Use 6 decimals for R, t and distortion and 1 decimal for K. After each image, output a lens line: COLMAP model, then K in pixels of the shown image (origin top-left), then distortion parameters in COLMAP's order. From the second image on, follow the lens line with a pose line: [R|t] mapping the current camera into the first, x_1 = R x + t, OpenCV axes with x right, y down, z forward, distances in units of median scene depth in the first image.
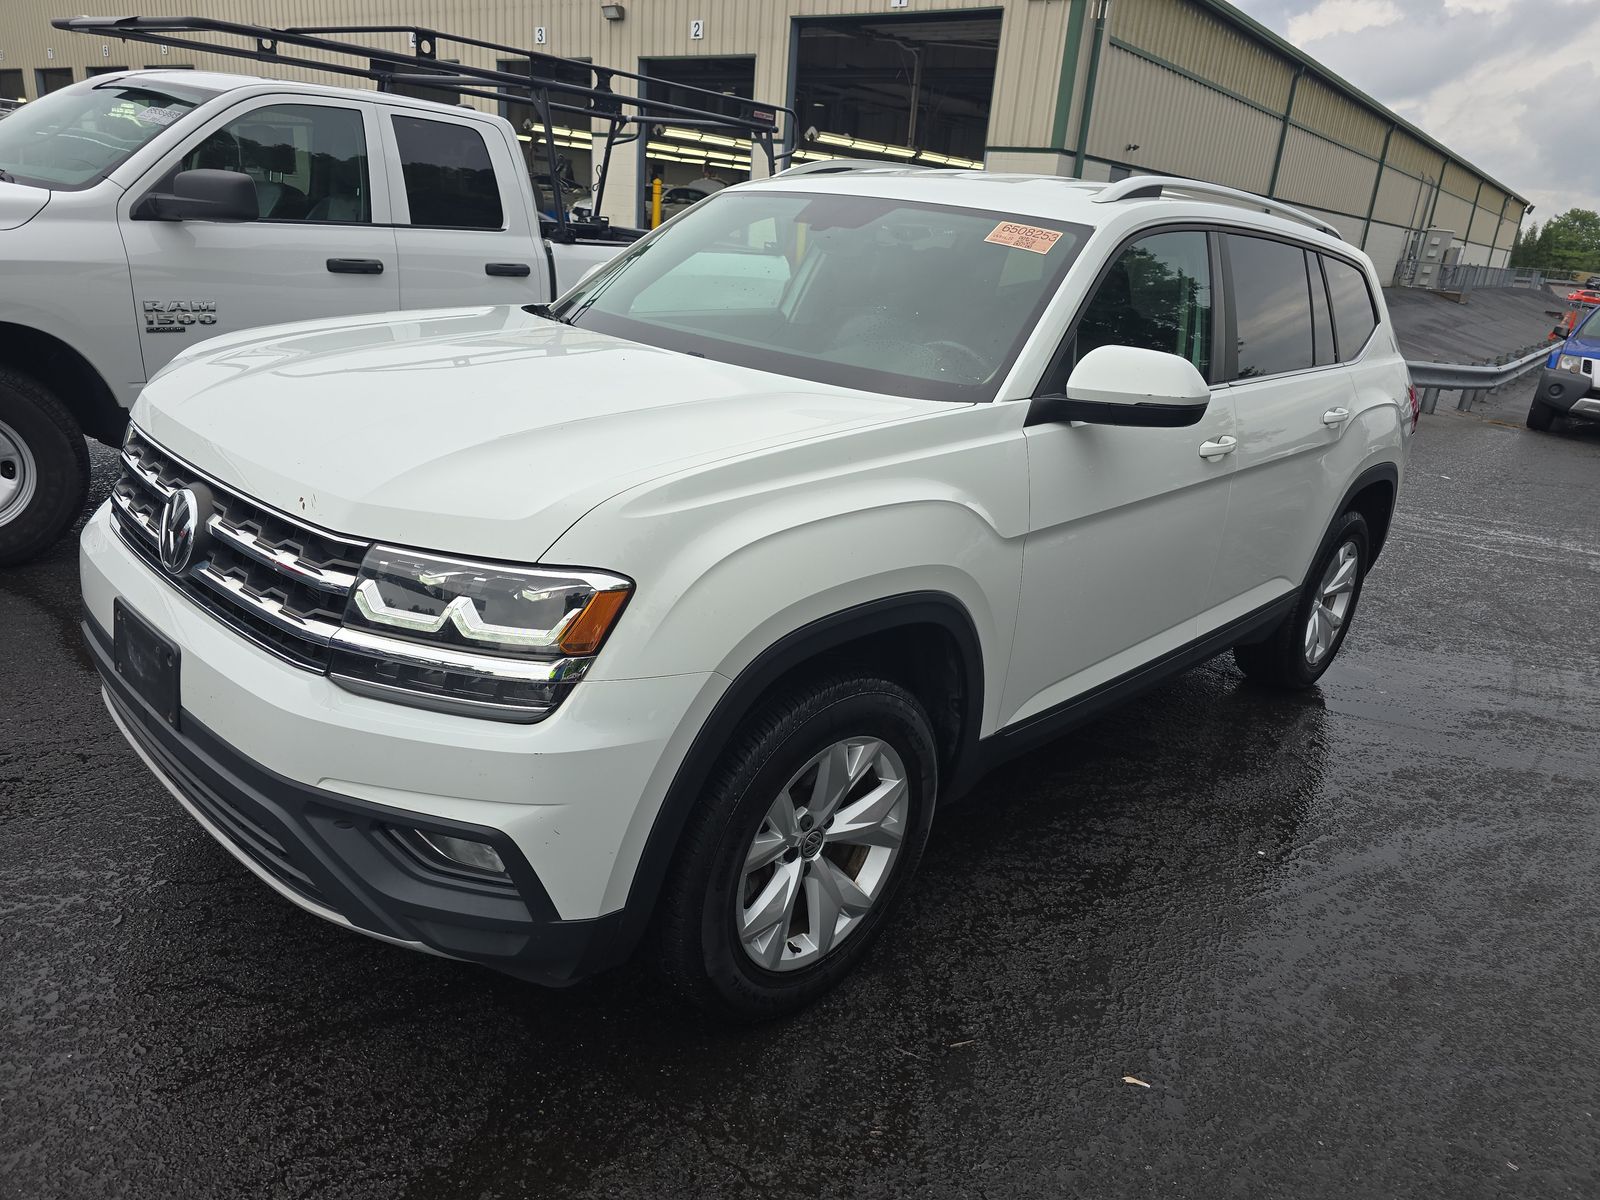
lens RADIAL K [[1095.1, 0, 797.5], [0, 1095.1, 593.0], [0, 0, 1]] dist [0.019531, -0.026680]
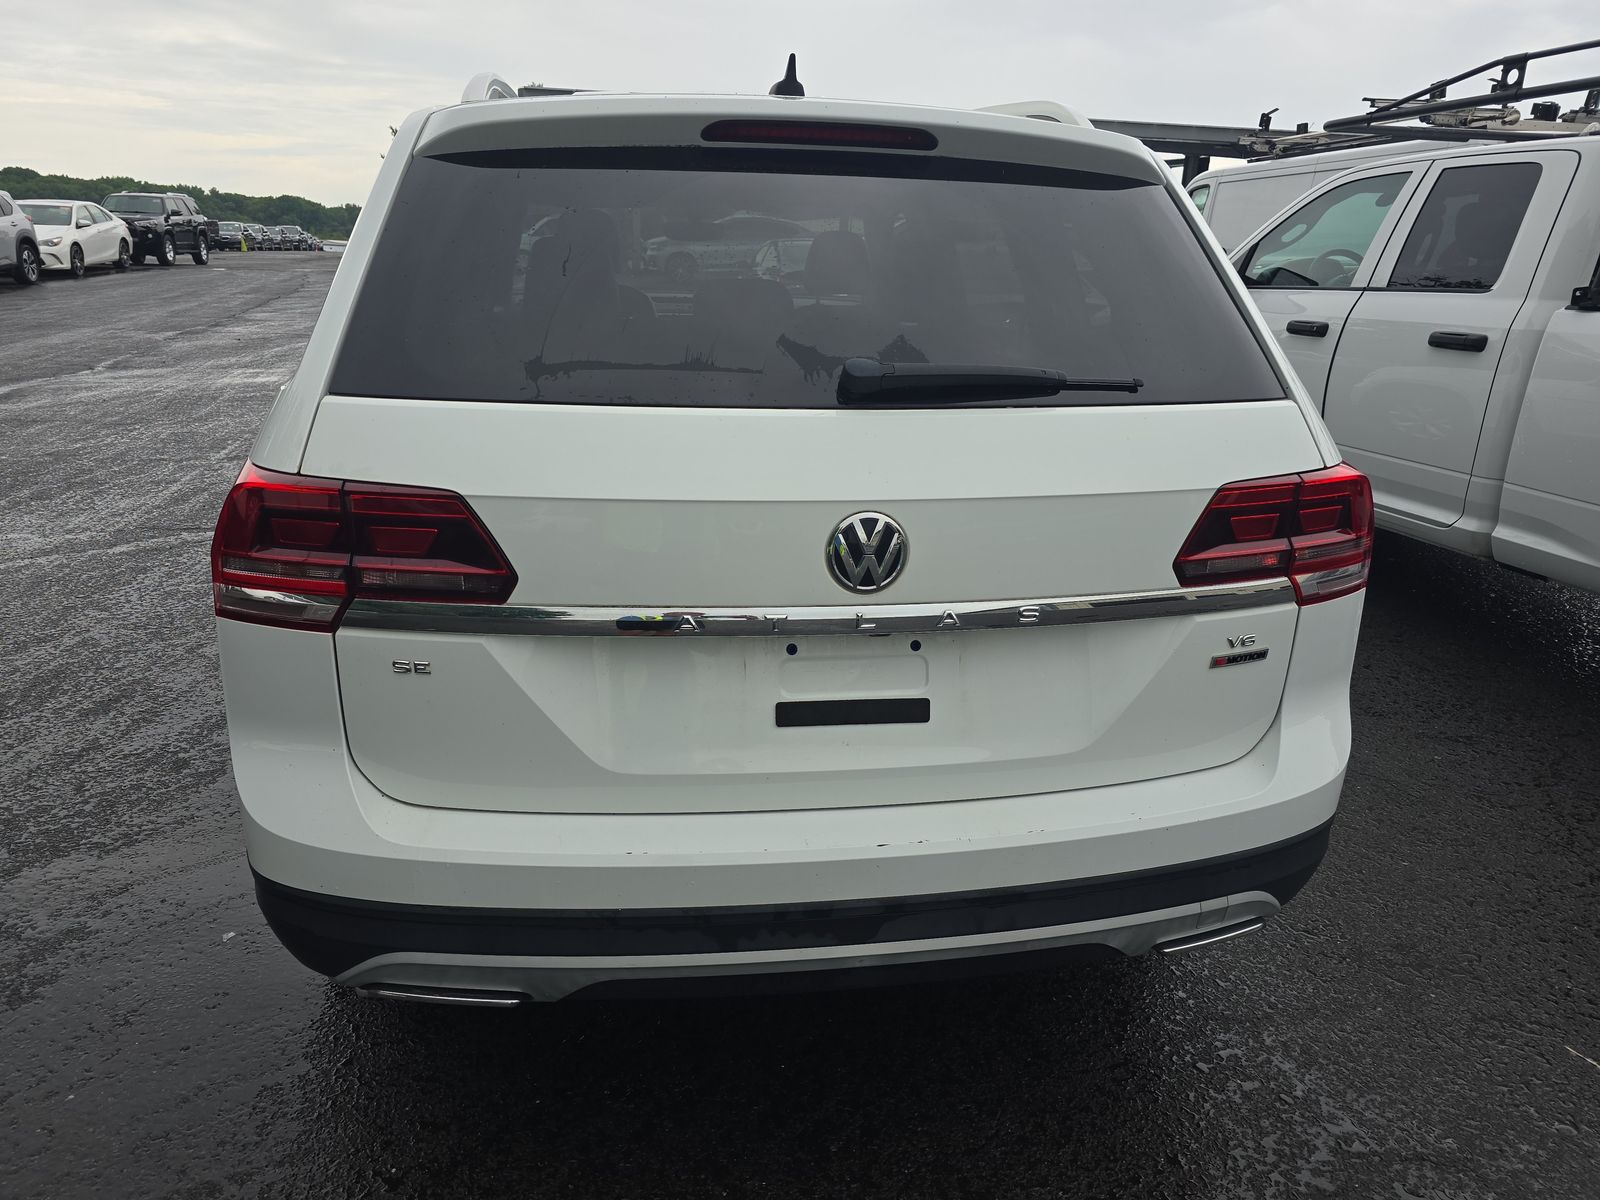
lens RADIAL K [[1095.1, 0, 797.5], [0, 1095.1, 593.0], [0, 0, 1]] dist [0.019531, -0.026680]
pose [[-0.608298, 0.125804, -0.783675, 0.873606], [-0.336571, 0.853306, 0.398232, -0.412505], [0.718814, 0.506006, -0.476723, 1.567293]]
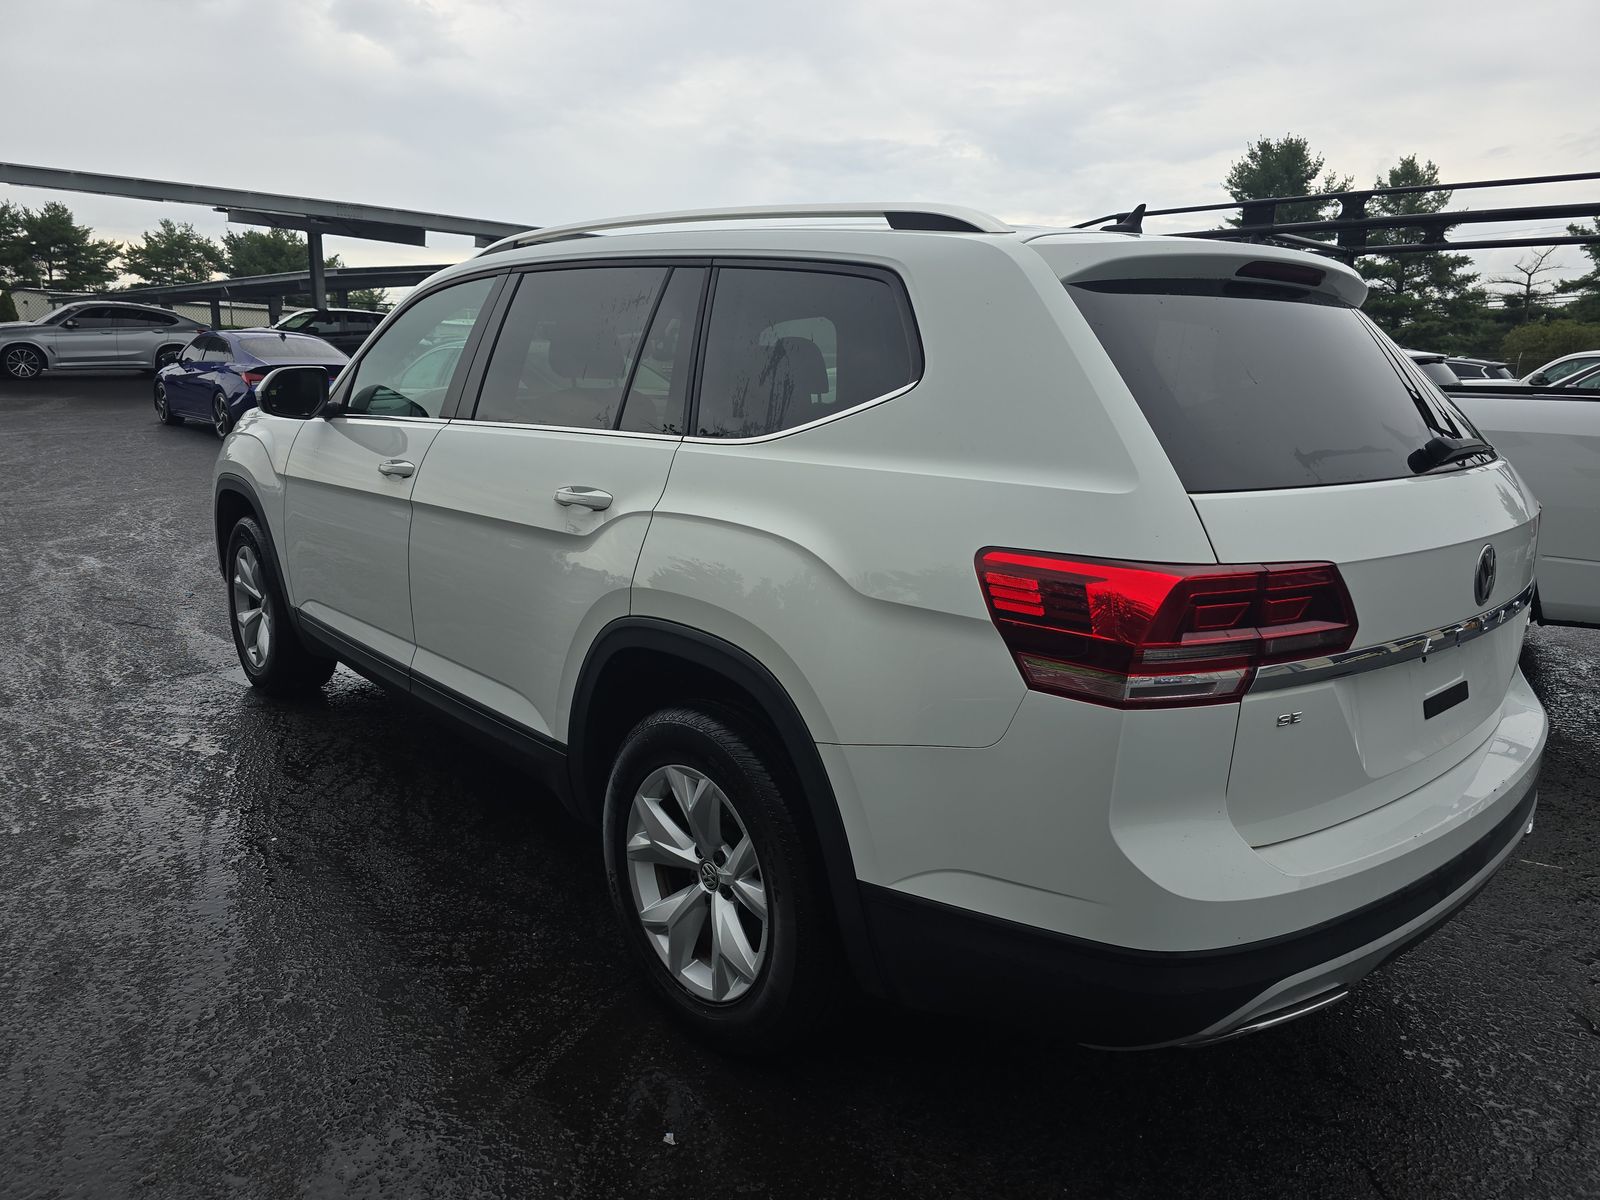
lens RADIAL K [[1095.1, 0, 797.5], [0, 1095.1, 593.0], [0, 0, 1]] dist [0.019531, -0.026680]
pose [[-0.083884, 0.106339, -0.990785, 1.100925], [-0.351442, 0.927241, 0.129274, -0.230479], [0.932444, 0.359048, -0.040409, 1.125061]]
